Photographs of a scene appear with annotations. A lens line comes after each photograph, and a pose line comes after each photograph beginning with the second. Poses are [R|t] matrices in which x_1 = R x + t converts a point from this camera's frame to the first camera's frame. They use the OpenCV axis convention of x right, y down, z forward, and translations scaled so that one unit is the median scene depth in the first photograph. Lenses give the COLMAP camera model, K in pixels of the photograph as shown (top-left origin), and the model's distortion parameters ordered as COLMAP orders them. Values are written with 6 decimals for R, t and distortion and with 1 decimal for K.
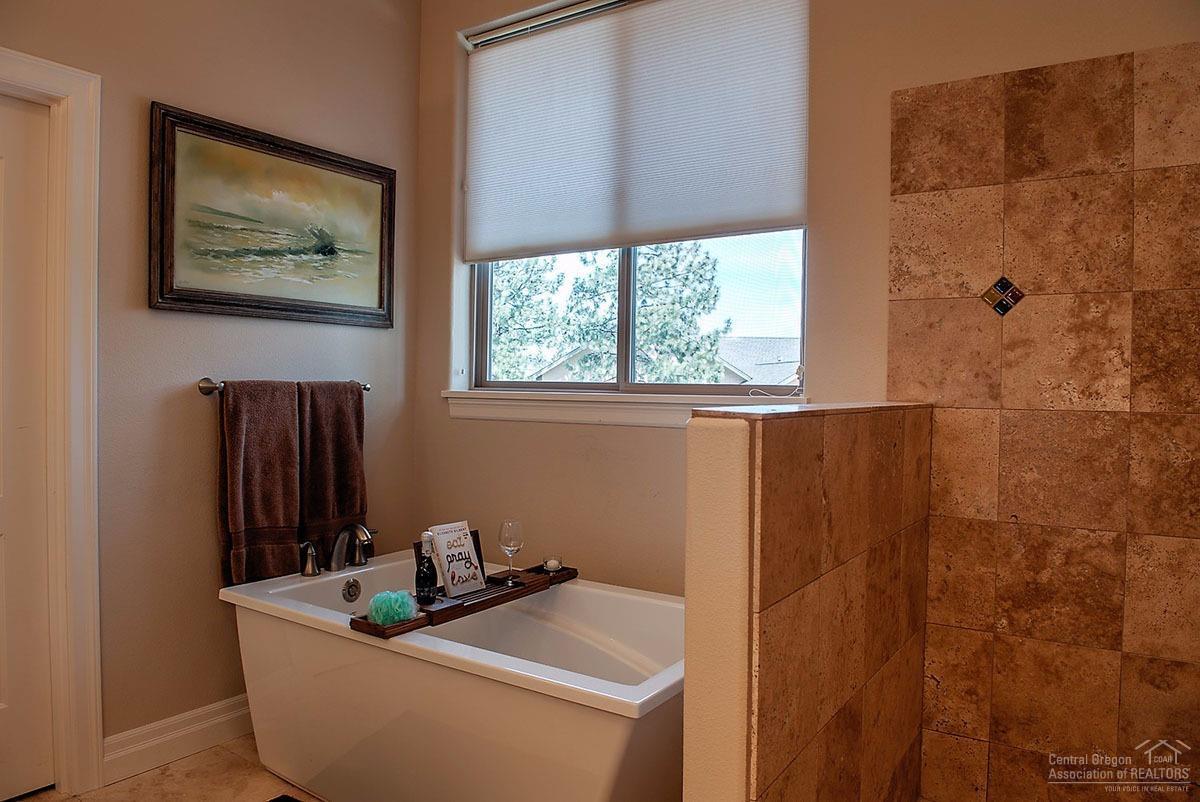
lens RADIAL K [[821.6, 0, 599.8], [0, 821.6, 393.5], [0, 0, 1]] dist [-0.040322, -0.002352]
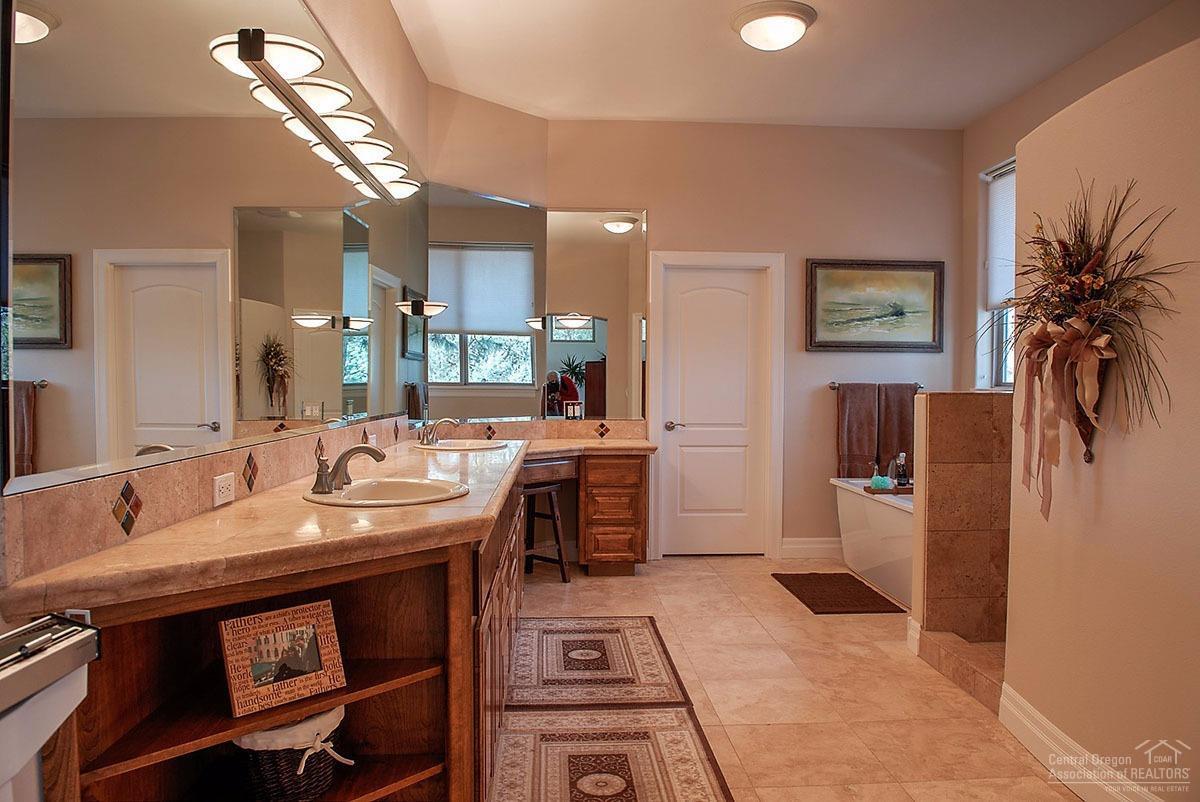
lens RADIAL K [[821.6, 0, 600.1], [0, 821.6, 401.5], [0, 0, 1]] dist [-0.040322, -0.002352]
pose [[0.606591, 0.010204, -0.794948, 0.804242], [-0.007952, 0.999945, 0.006767, 0.021260], [0.794974, 0.002216, 0.606639, -0.739591]]
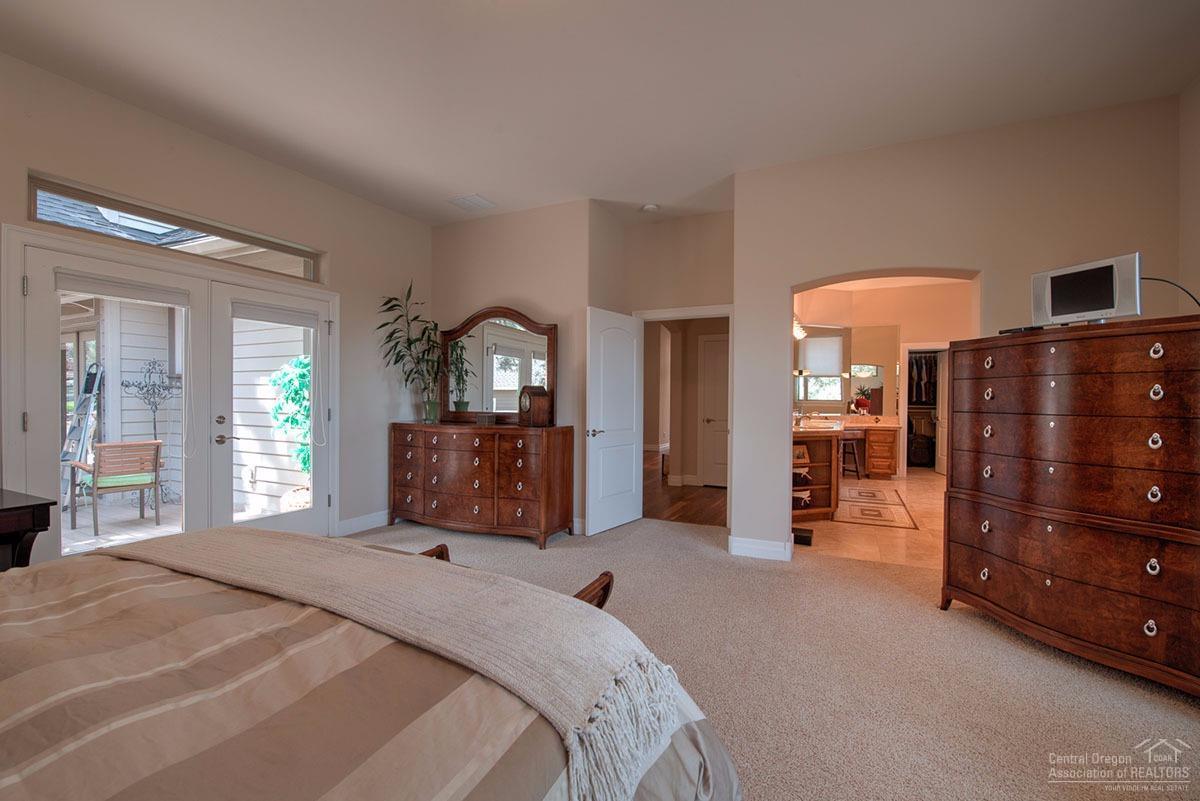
lens RADIAL K [[517.6, 0, 596.5], [0, 517.6, 401.3], [0, 0, 1]] dist [0.000504, -0.000003]
pose [[0.142142, -0.001226, -0.989846, 2.033038], [-0.018303, 0.999825, -0.003867, 0.039241], [0.989677, 0.018667, 0.142094, -1.611749]]
